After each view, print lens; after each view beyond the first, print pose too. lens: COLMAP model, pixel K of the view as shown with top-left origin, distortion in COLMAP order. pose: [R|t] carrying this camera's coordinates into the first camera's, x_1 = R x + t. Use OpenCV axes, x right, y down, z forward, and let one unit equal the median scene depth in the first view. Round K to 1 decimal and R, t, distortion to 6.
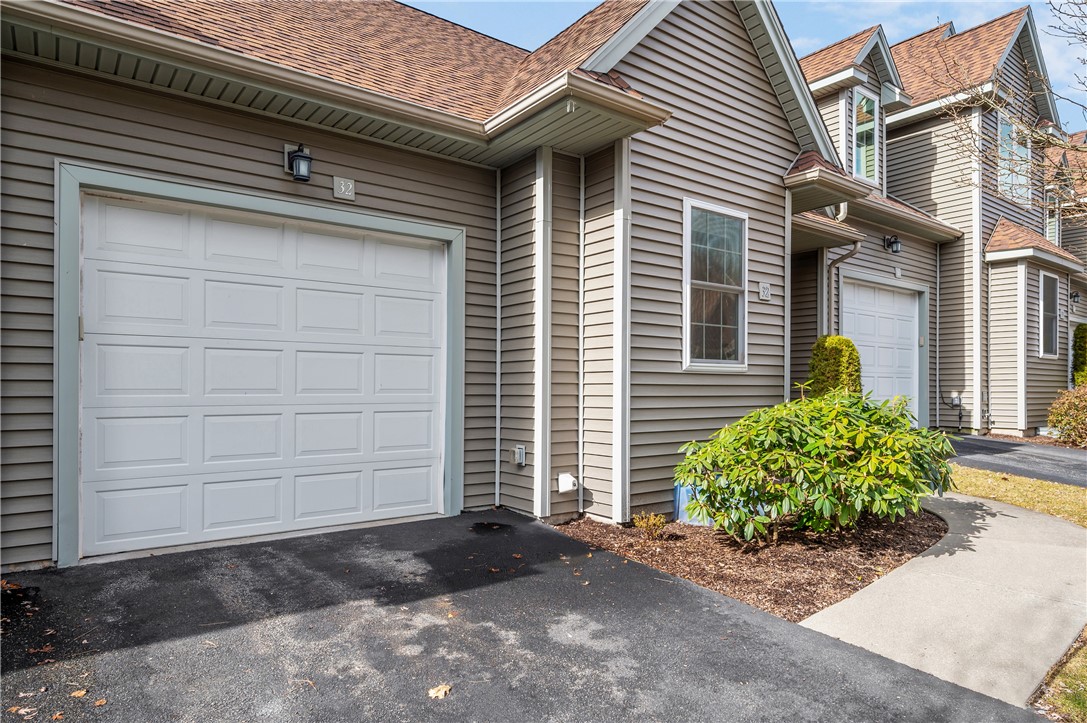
lens RADIAL K [[636.1, 0, 551.6], [0, 636.1, 378.3], [0, 0, 1]] dist [0.003573, 0.000573]
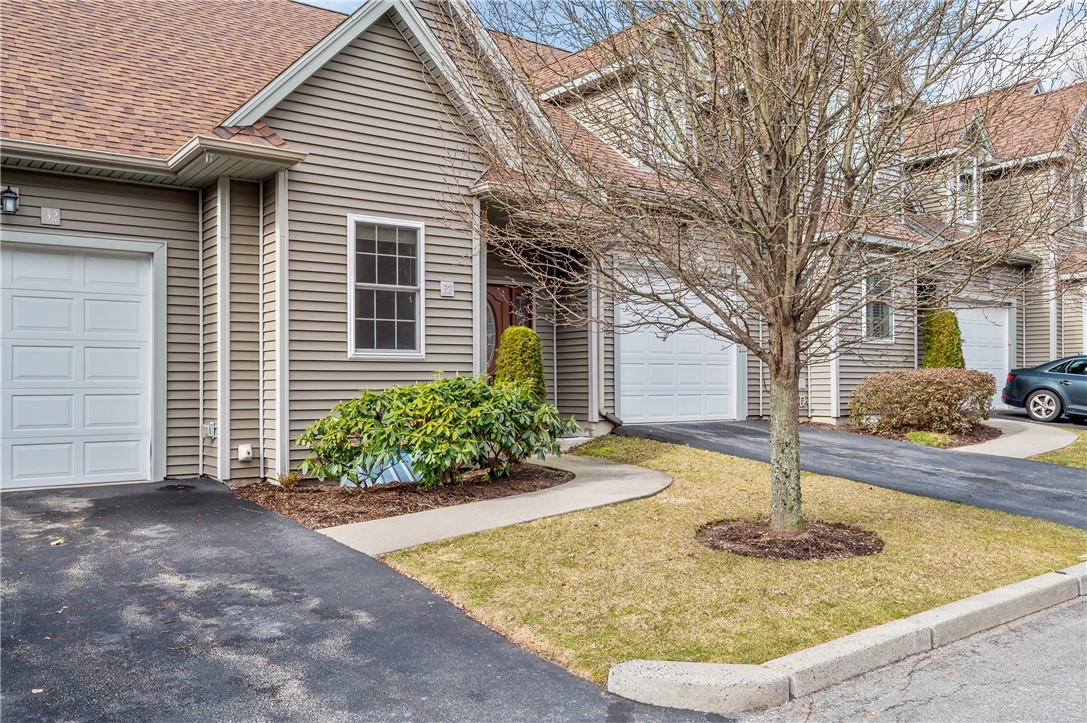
lens RADIAL K [[863.6, 0, 541.9], [0, 863.6, 364.9], [0, 0, 1]] dist [-0.000062, 0.001083]
pose [[0.999903, -0.009282, -0.010373, 0.586853], [0.009180, 0.999910, -0.009768, 0.019004], [0.010462, 0.009672, 0.999898, -0.617063]]
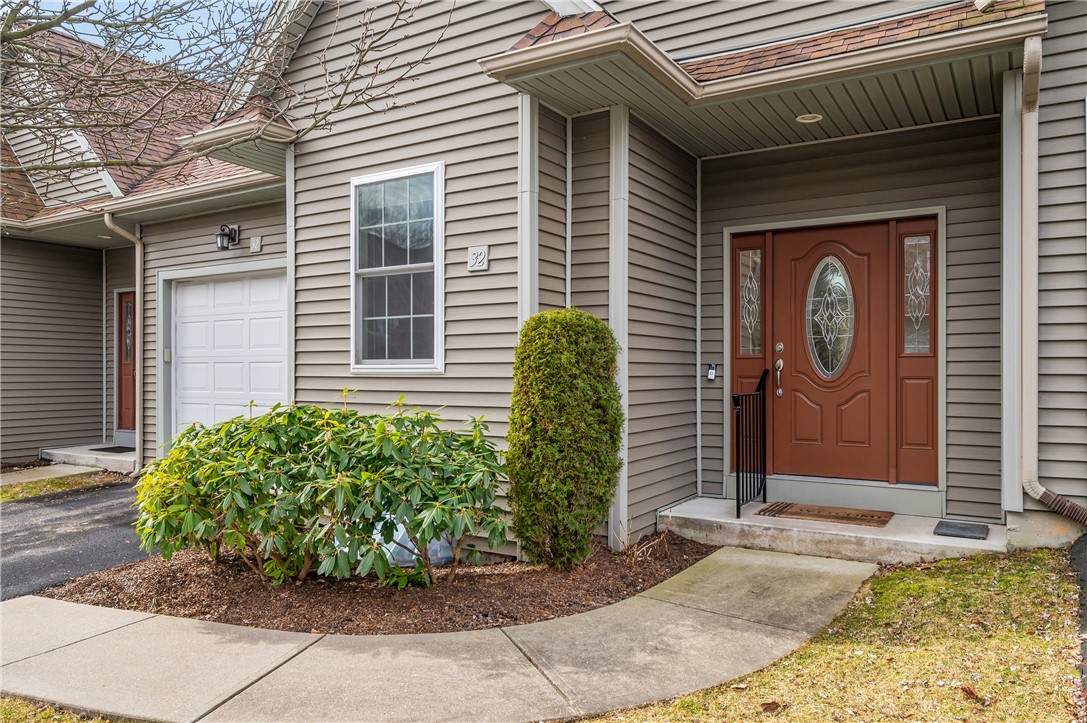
lens RADIAL K [[773.0, 0, 537.1], [0, 773.0, 363.5], [0, 0, 1]] dist [0.006549, 0.001047]
pose [[0.368293, -0.014711, -0.929593, 1.299744], [0.012030, 0.999867, -0.011057, -0.011670], [0.929632, -0.007110, 0.368421, 0.841461]]
